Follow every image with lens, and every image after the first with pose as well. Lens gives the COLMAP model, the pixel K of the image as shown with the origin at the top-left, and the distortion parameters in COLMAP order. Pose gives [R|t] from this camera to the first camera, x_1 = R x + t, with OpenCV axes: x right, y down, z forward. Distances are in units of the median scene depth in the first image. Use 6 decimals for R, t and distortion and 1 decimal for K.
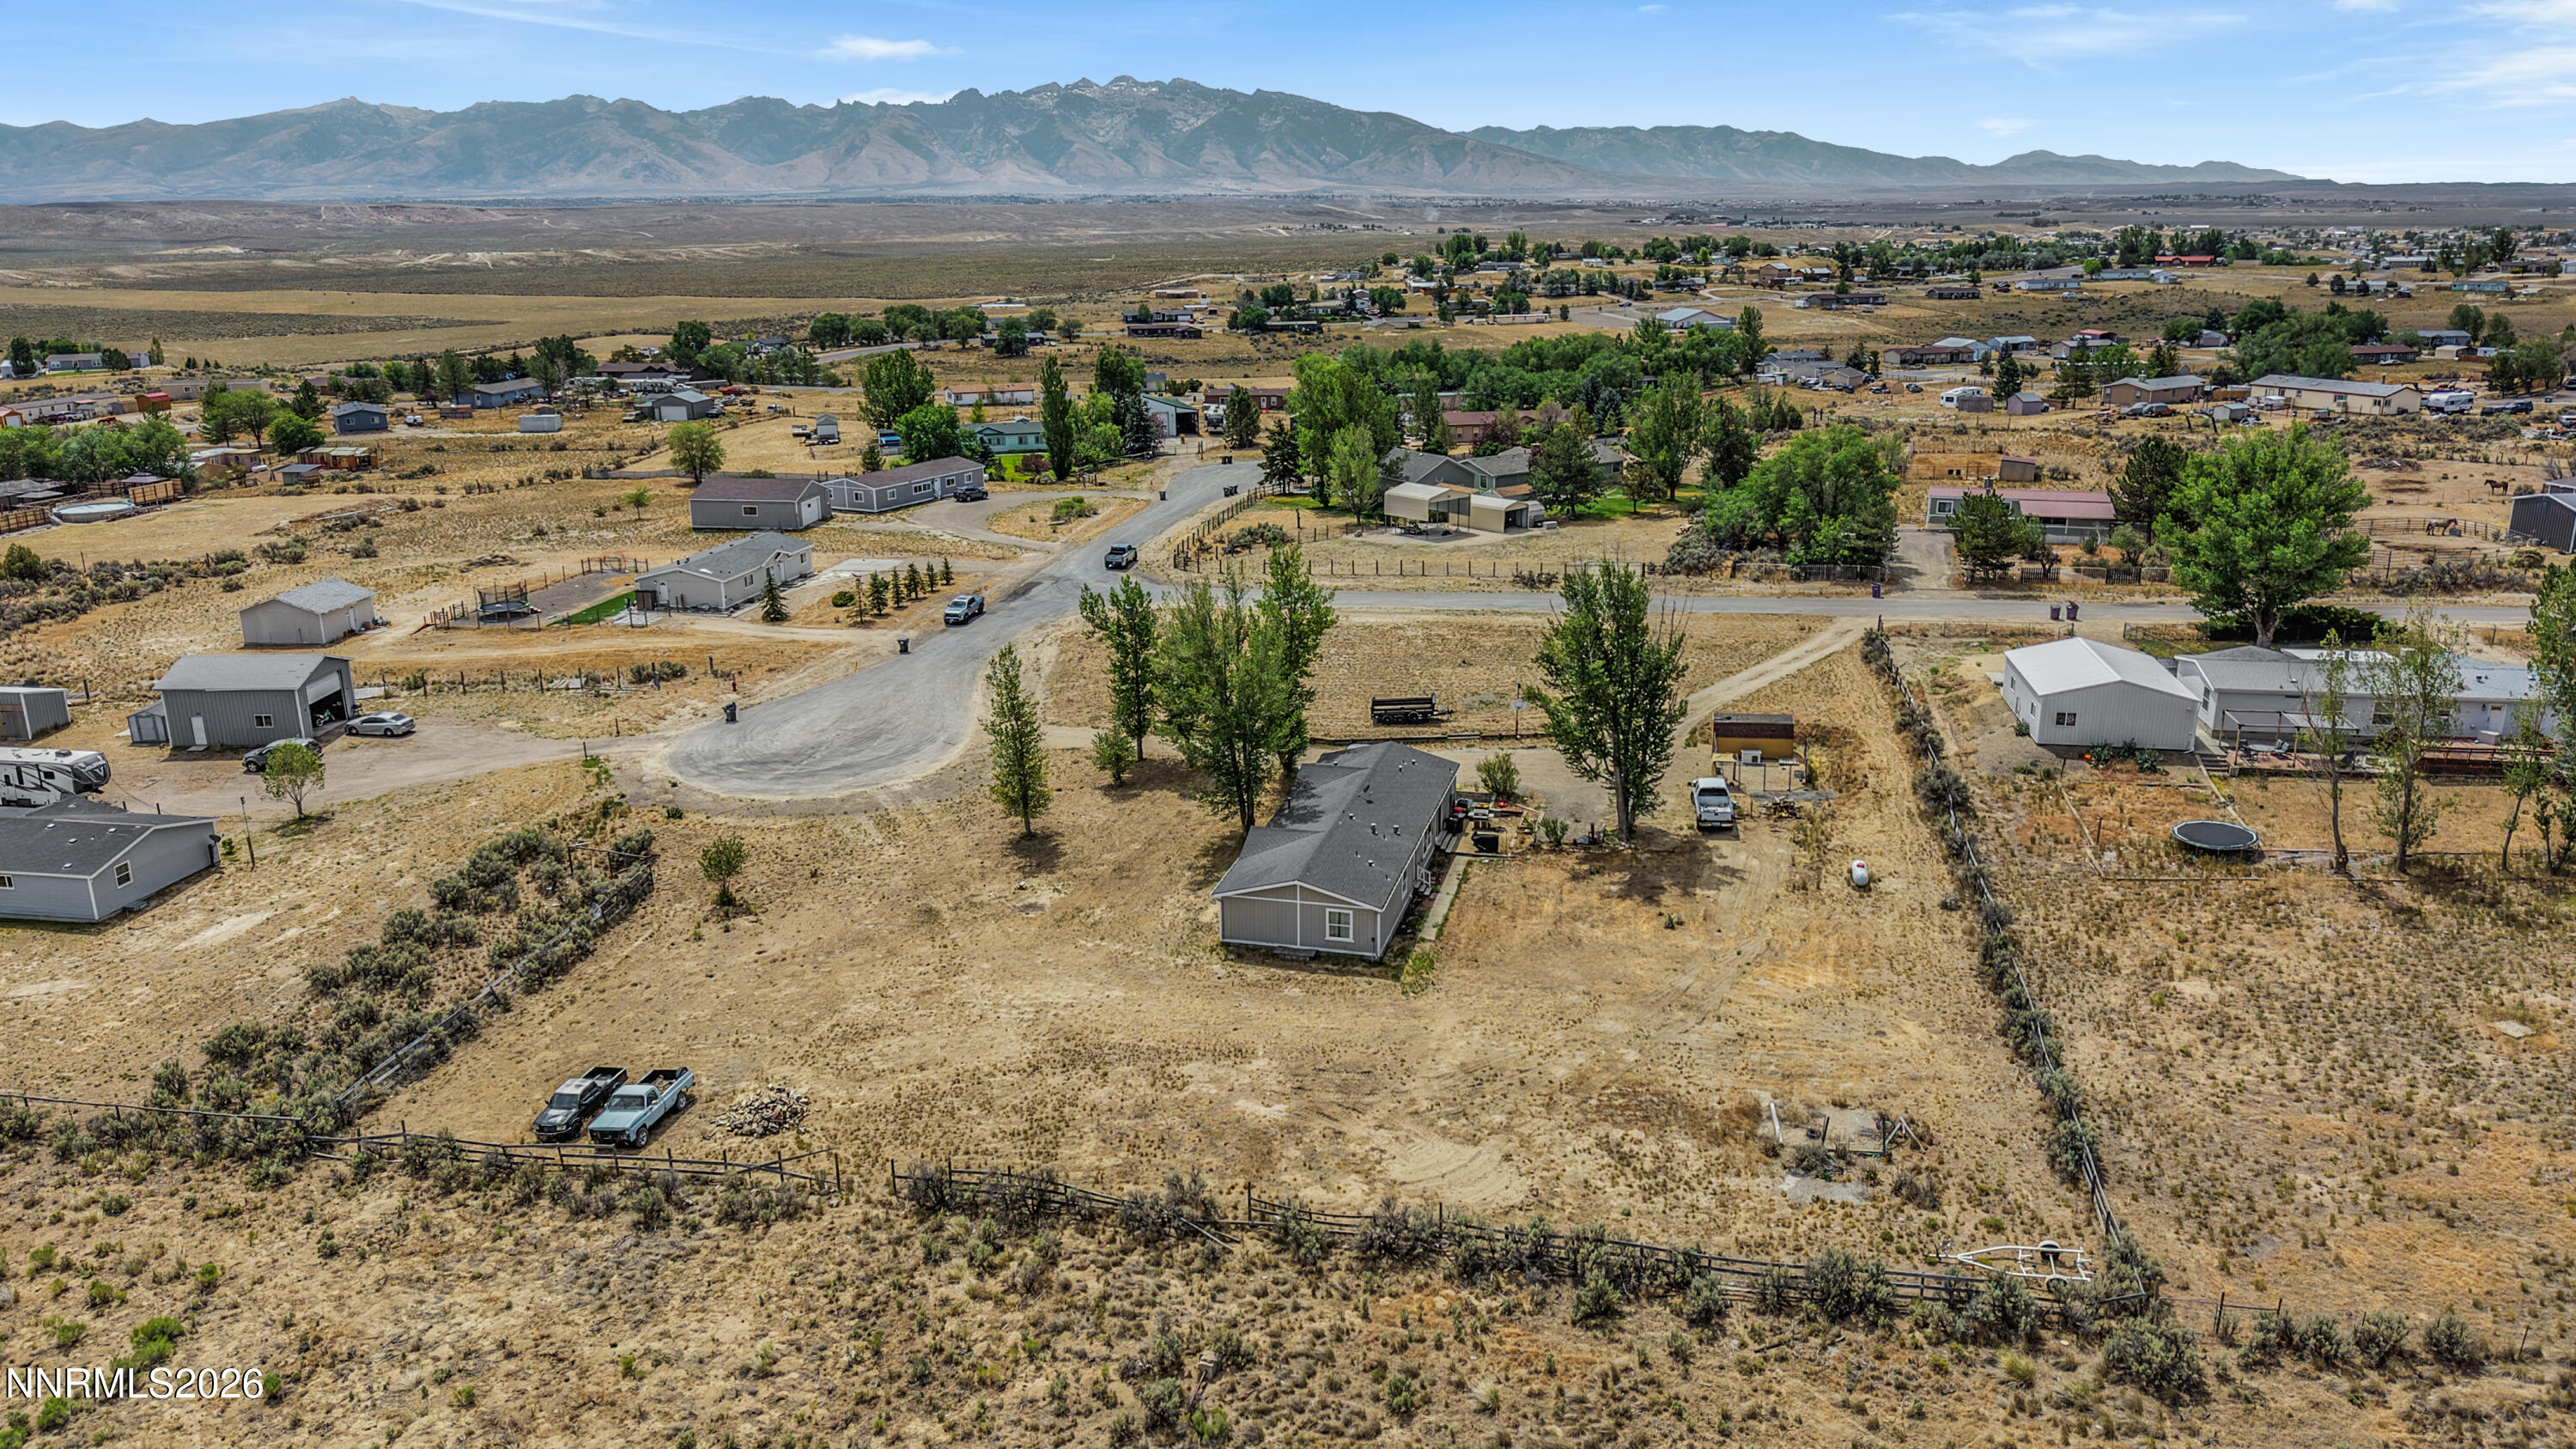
lens RADIAL K [[1795.7, 0, 1288.0], [0, 1795.7, 724.5], [0, 0, 1]] dist [0.012815, -0.005911]
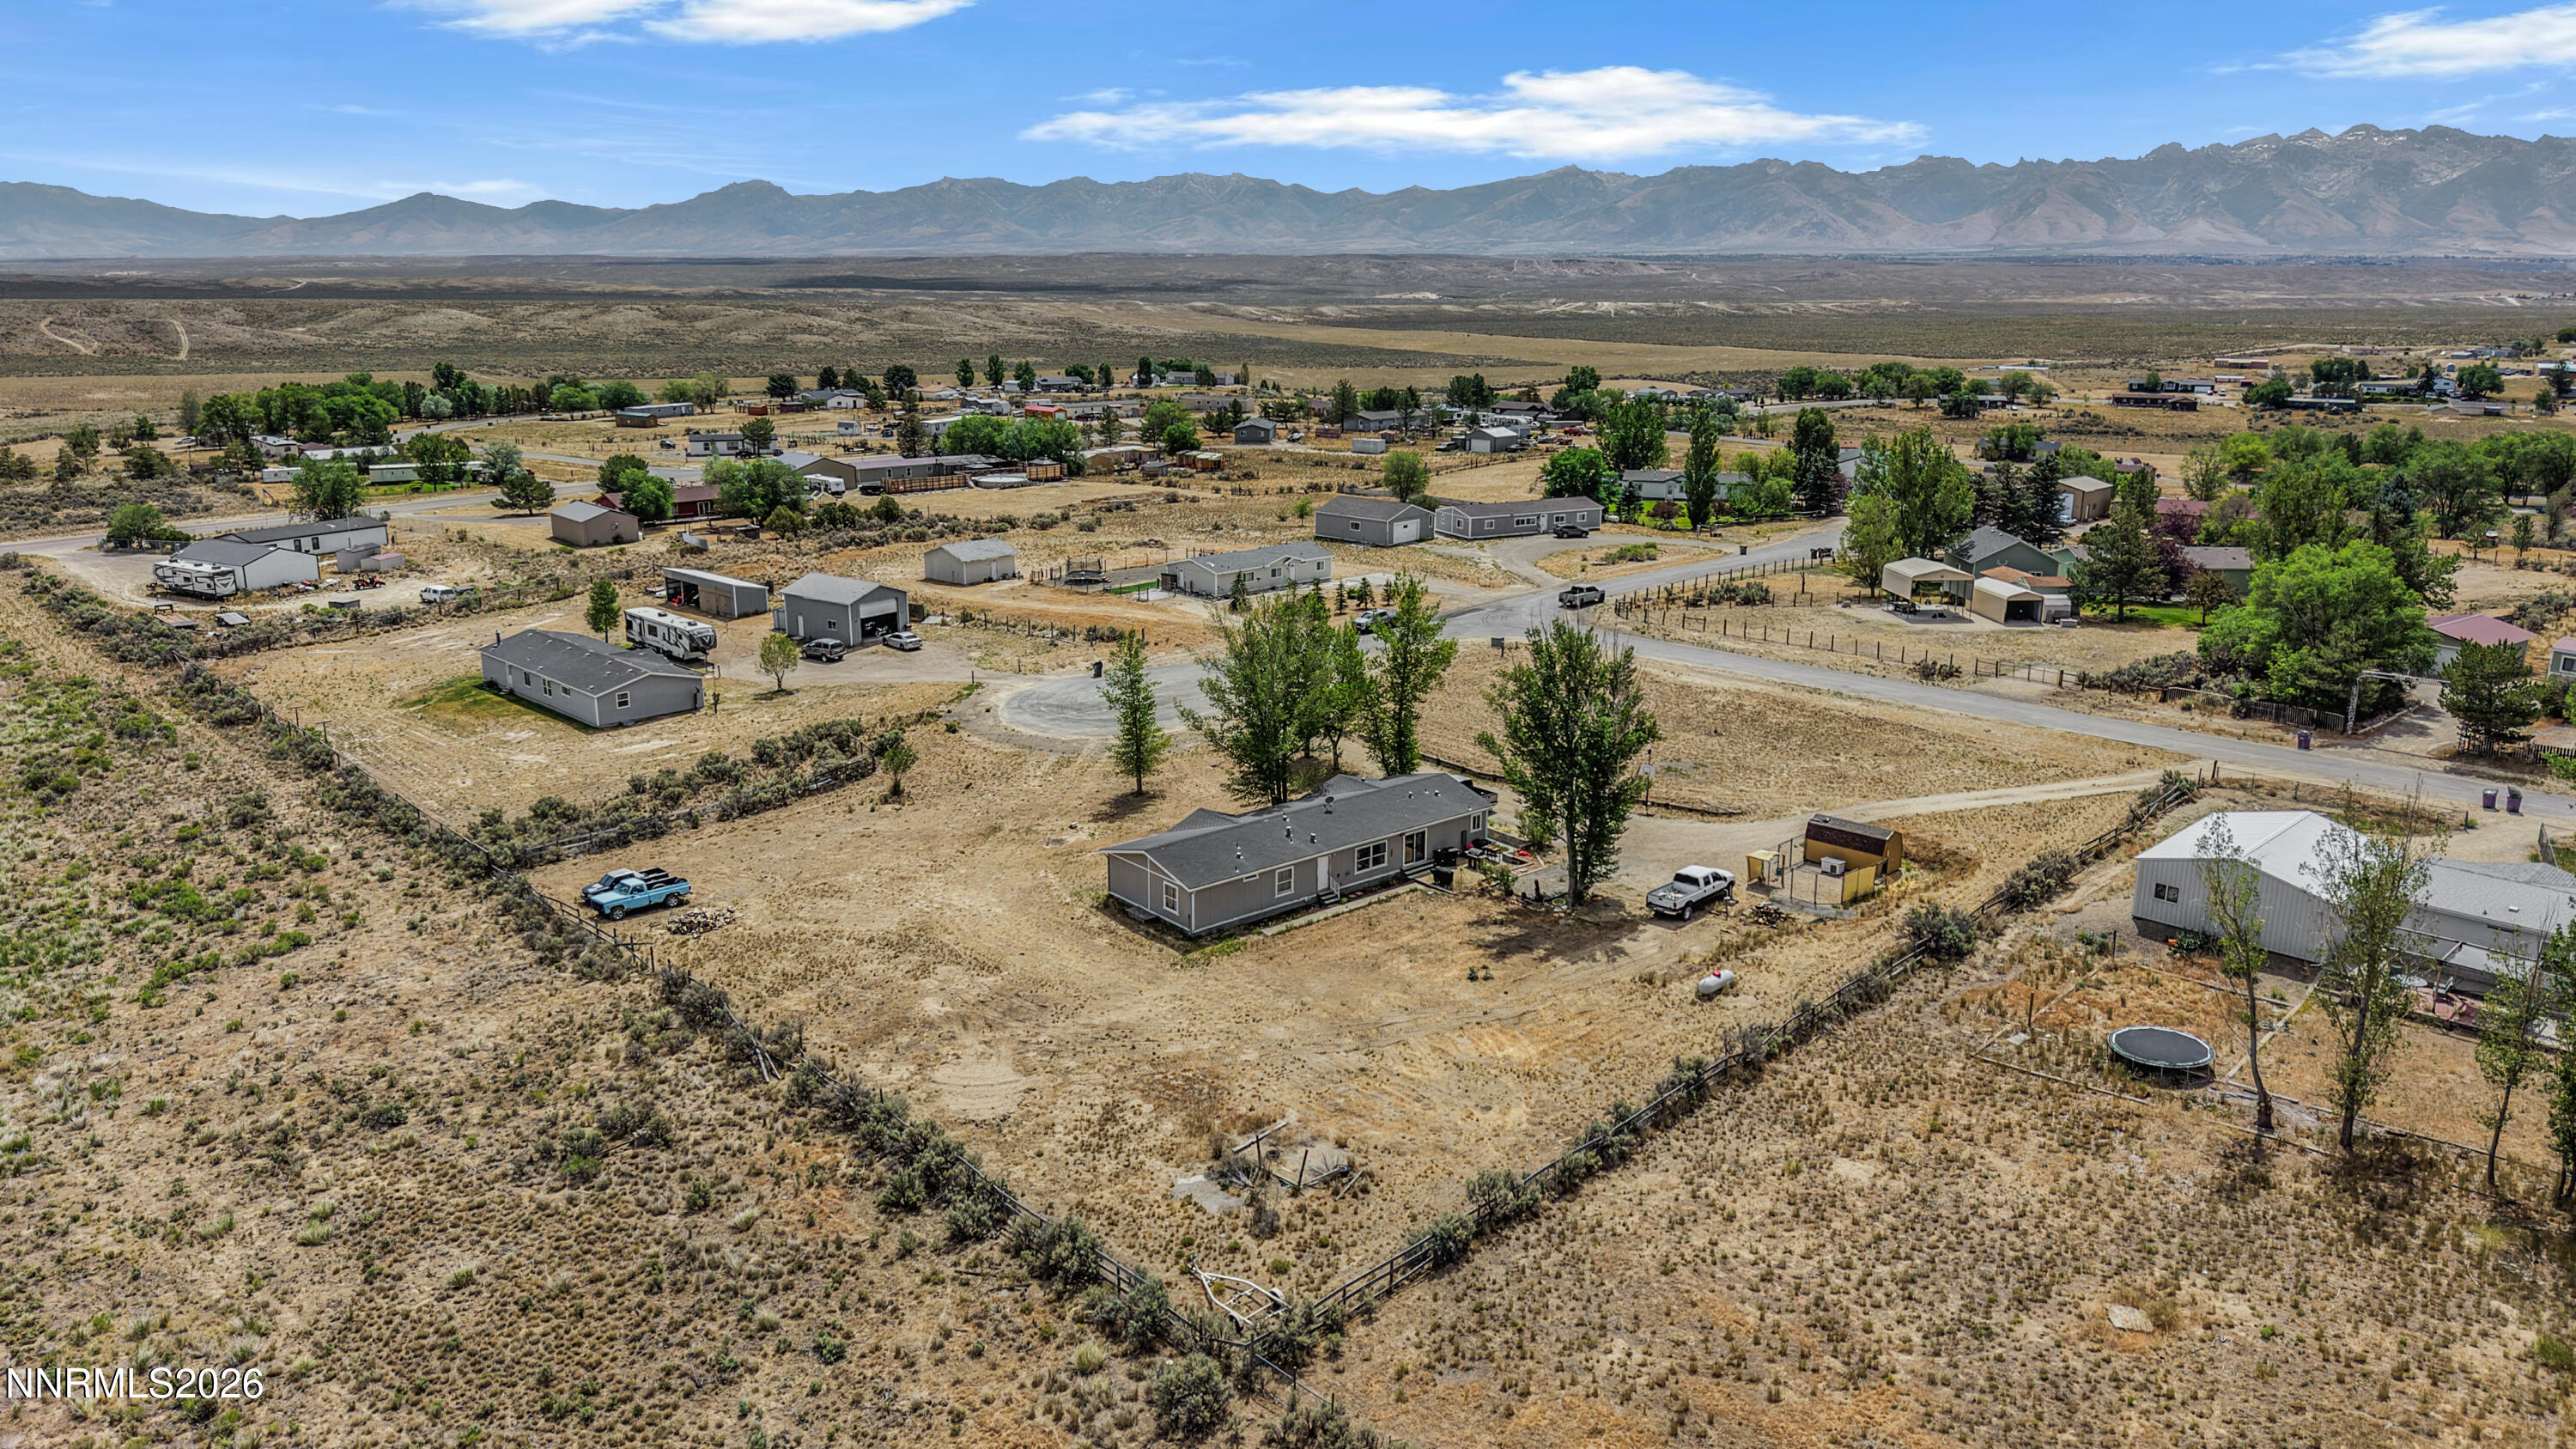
lens RADIAL K [[1744.5, 0, 1288.0], [0, 1744.5, 724.5], [0, 0, 1]] dist [0.023347, -0.026066]
pose [[0.811938, 0.161229, -0.561037, 0.652549], [-0.173950, 0.984263, 0.031113, -0.040324], [0.557224, 0.072331, 0.827206, 0.118771]]
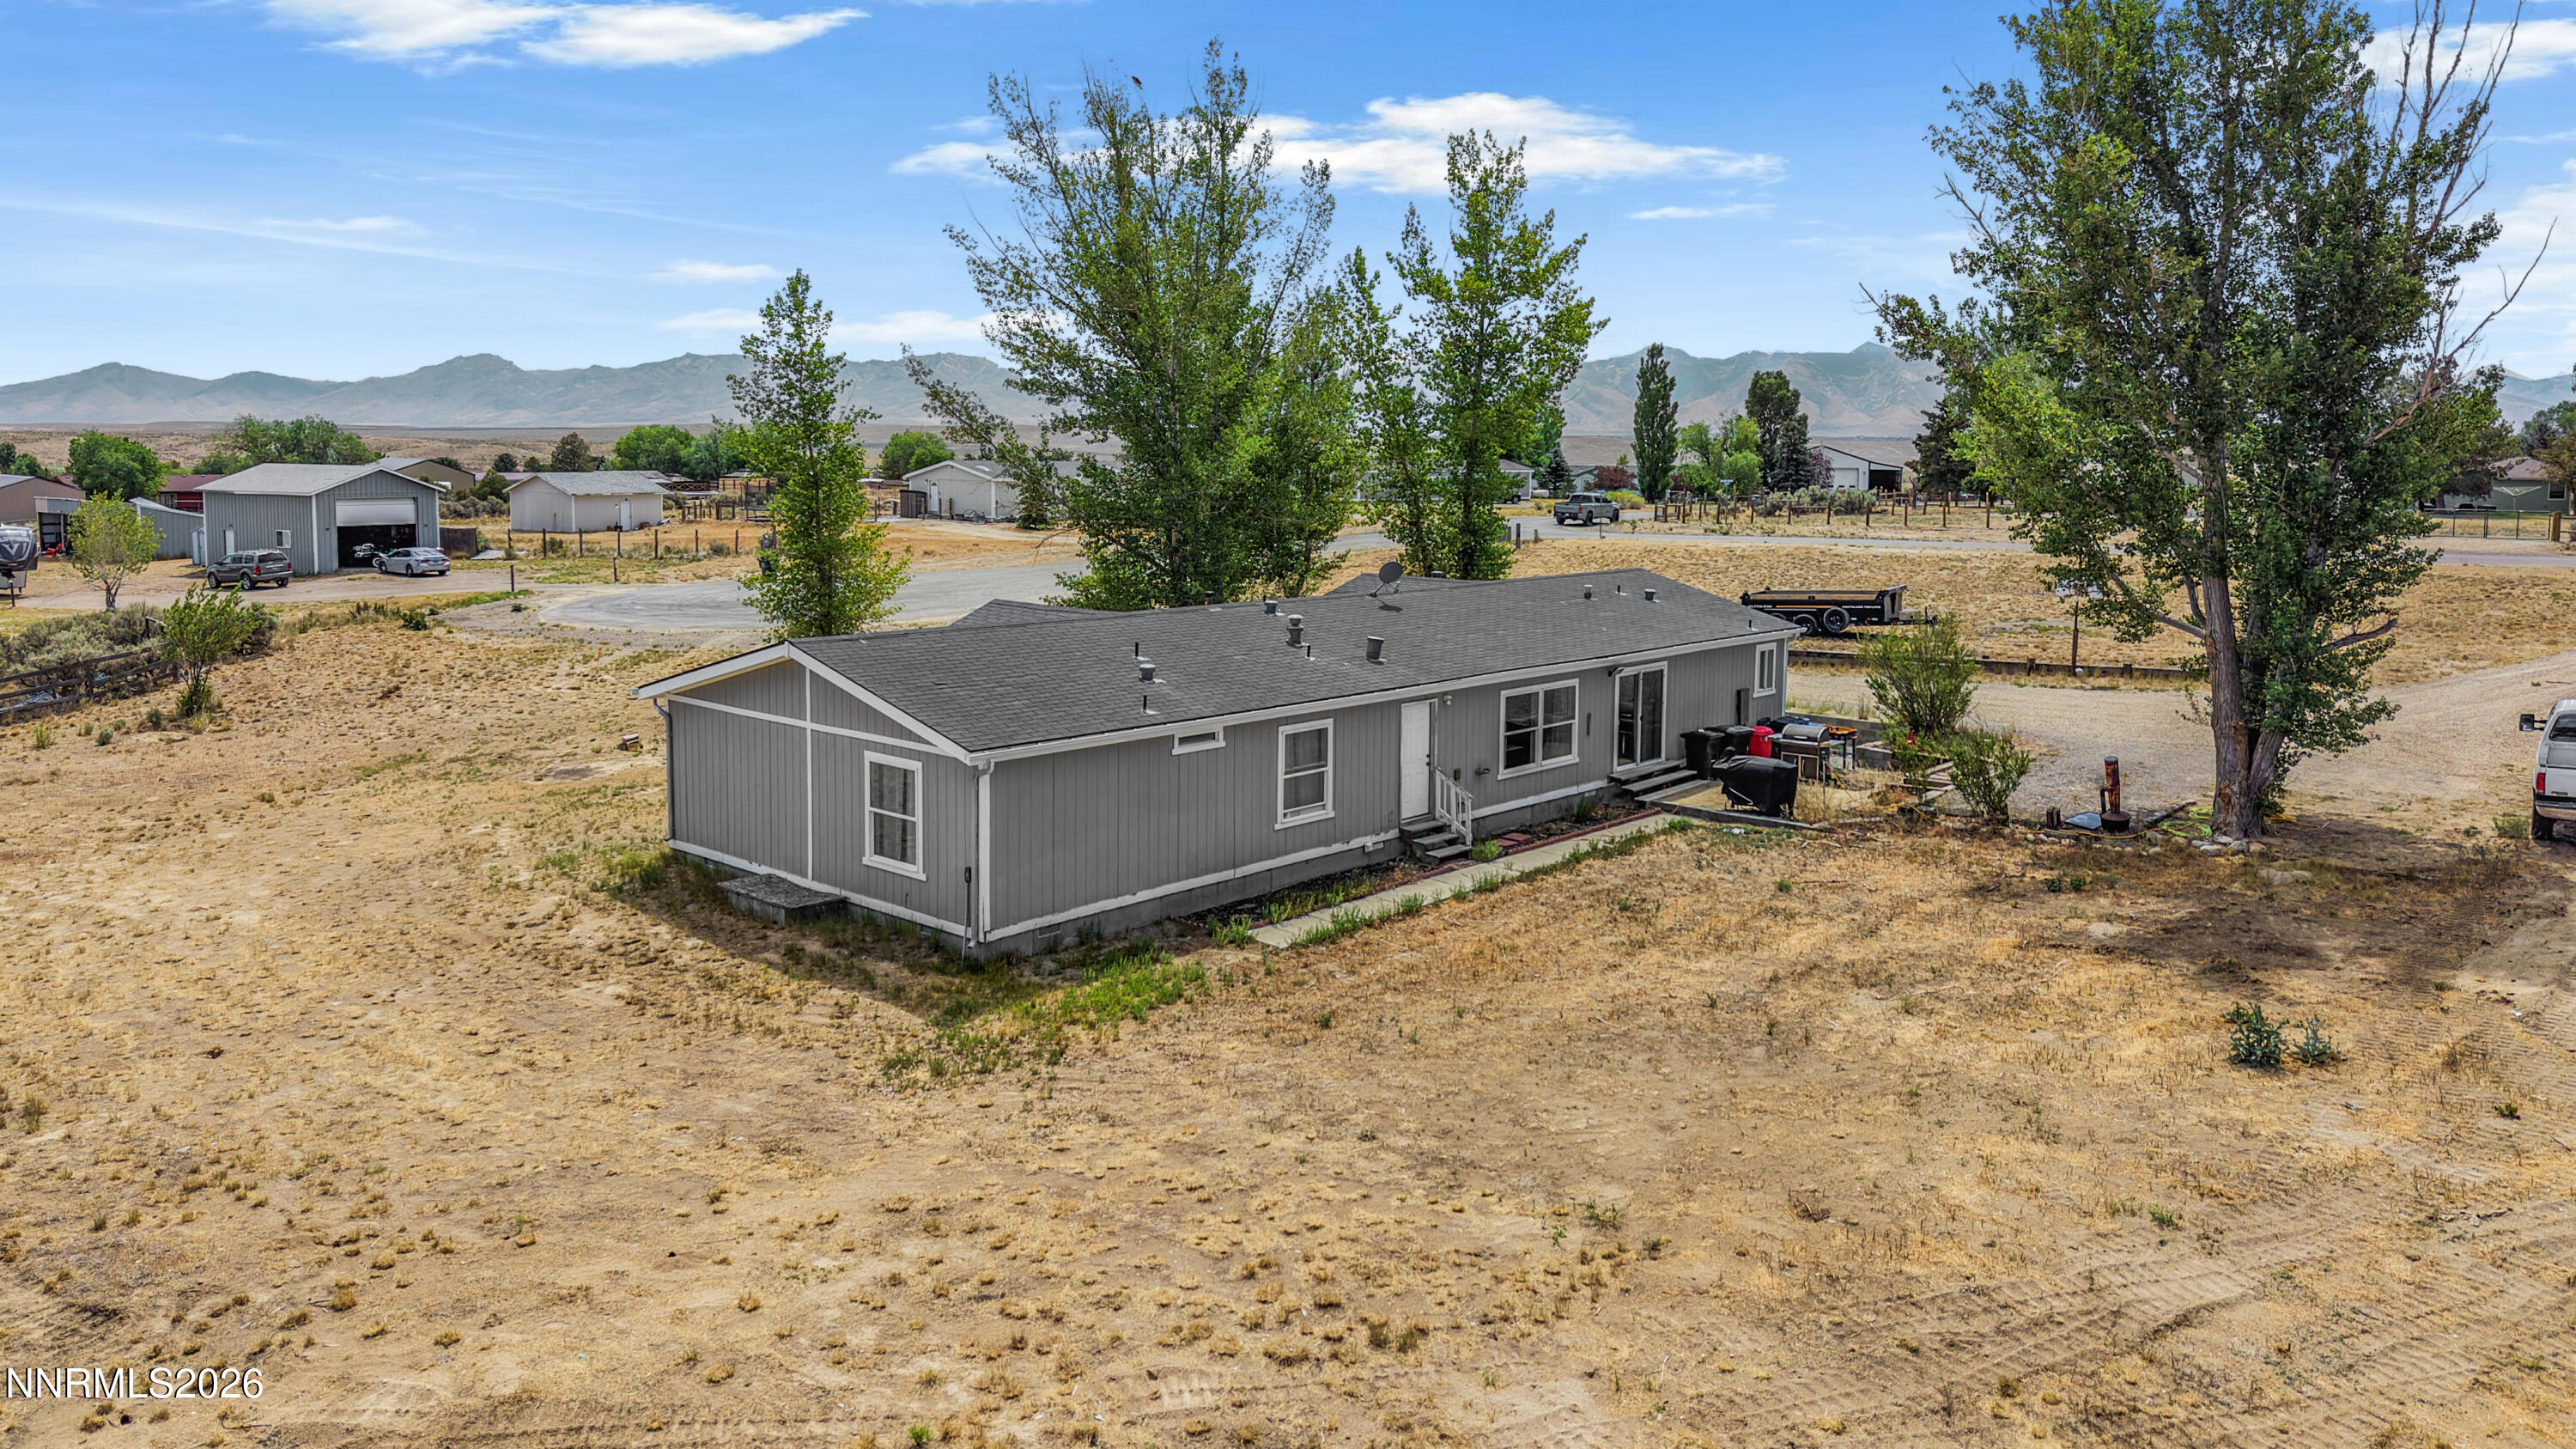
lens RADIAL K [[1744.5, 0, 1288.0], [0, 1744.5, 724.5], [0, 0, 1]] dist [0.023347, -0.026066]
pose [[0.884527, 0.089341, -0.457853, 0.200563], [-0.147260, 0.984779, -0.092333, 0.108425], [0.442635, 0.149095, 0.884220, 0.740453]]
